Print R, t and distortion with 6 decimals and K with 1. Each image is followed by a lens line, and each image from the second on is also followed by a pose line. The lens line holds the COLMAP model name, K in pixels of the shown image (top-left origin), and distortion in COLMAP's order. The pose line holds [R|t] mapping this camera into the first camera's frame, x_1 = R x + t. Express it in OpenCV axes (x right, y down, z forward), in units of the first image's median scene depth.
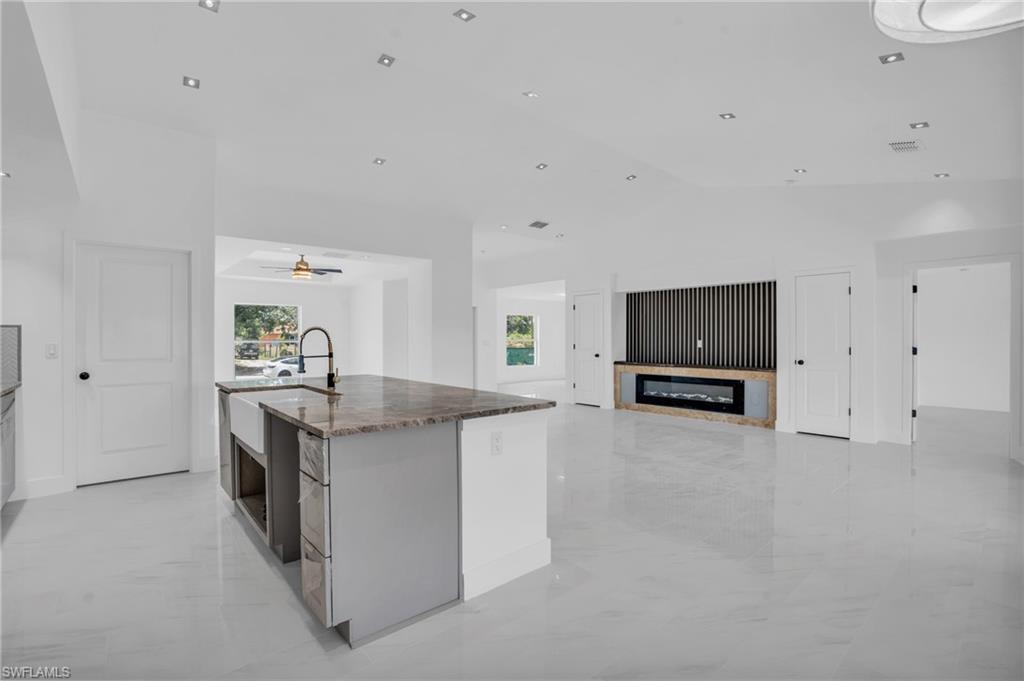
lens RADIAL K [[479.9, 0, 512.0], [0, 479.9, 340.5], [0, 0, 1]] dist [-0.057955, 0.033479]
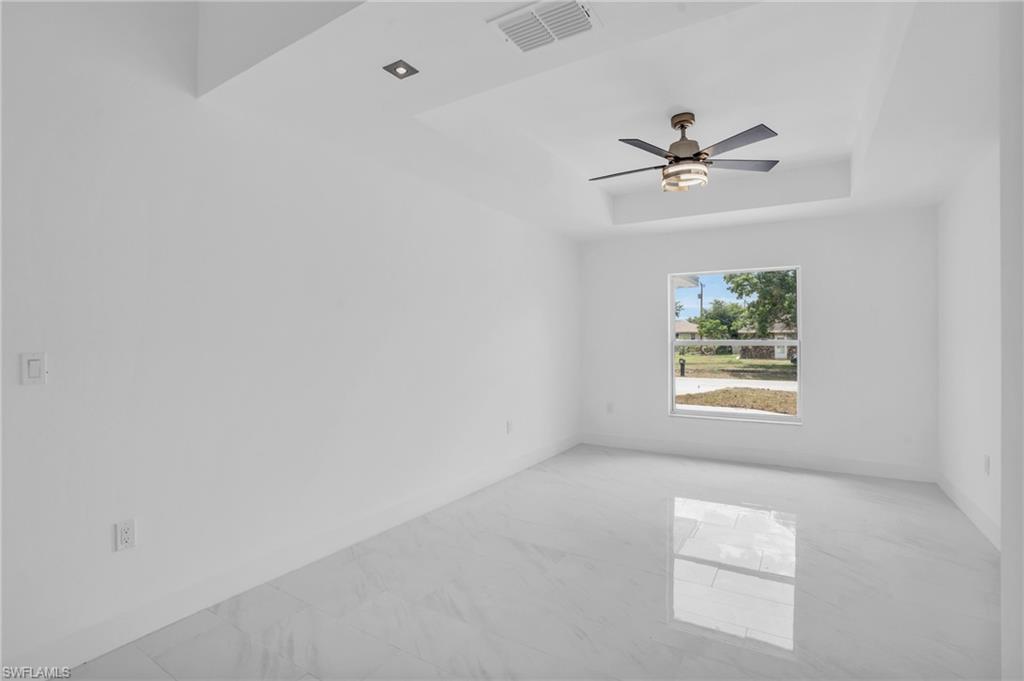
lens RADIAL K [[495.1, 0, 512.0], [0, 495.1, 340.5], [0, 0, 1]] dist [-0.022405, 0.000219]
pose [[0.314174, 0.004063, -0.949357, -0.106991], [0.003454, 0.999979, 0.005422, -0.004378], [0.949359, -0.004983, 0.314154, 0.789076]]
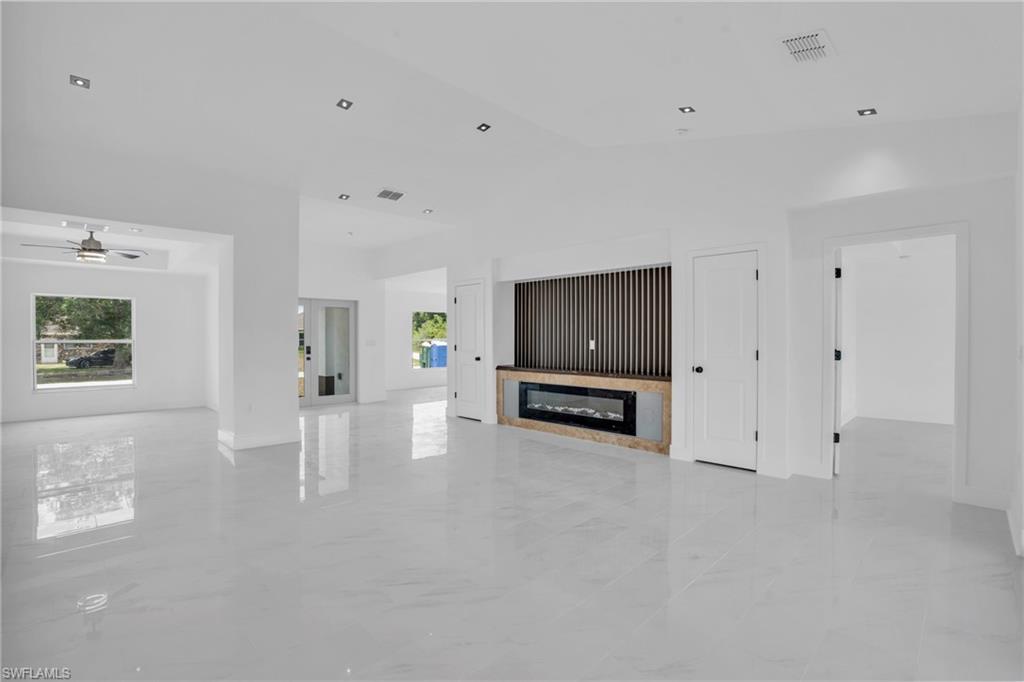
lens RADIAL K [[479.9, 0, 512.0], [0, 479.9, 341.0], [0, 0, 1]] dist [-0.057955, 0.033479]
pose [[0.998673, -0.000131, 0.051498, 0.226660], [-0.000018, 0.999996, 0.002878, -0.001761], [-0.051498, -0.002875, 0.998669, 0.206928]]
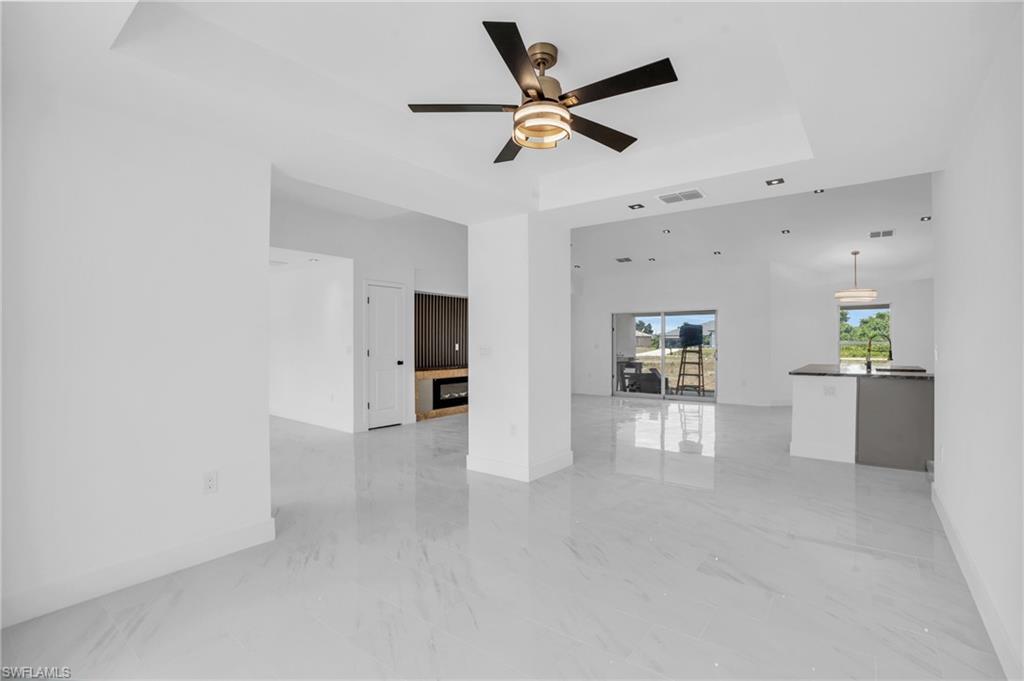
lens RADIAL K [[500.8, 0, 538.0], [0, 500.8, 341.6], [0, 0, 1]] dist [0.000089, 0.000078]
pose [[-0.241455, 0.005298, 0.970398, -0.843683], [0.007611, 0.999965, -0.003566, -0.000284], [-0.970382, 0.006525, -0.241487, 1.147960]]
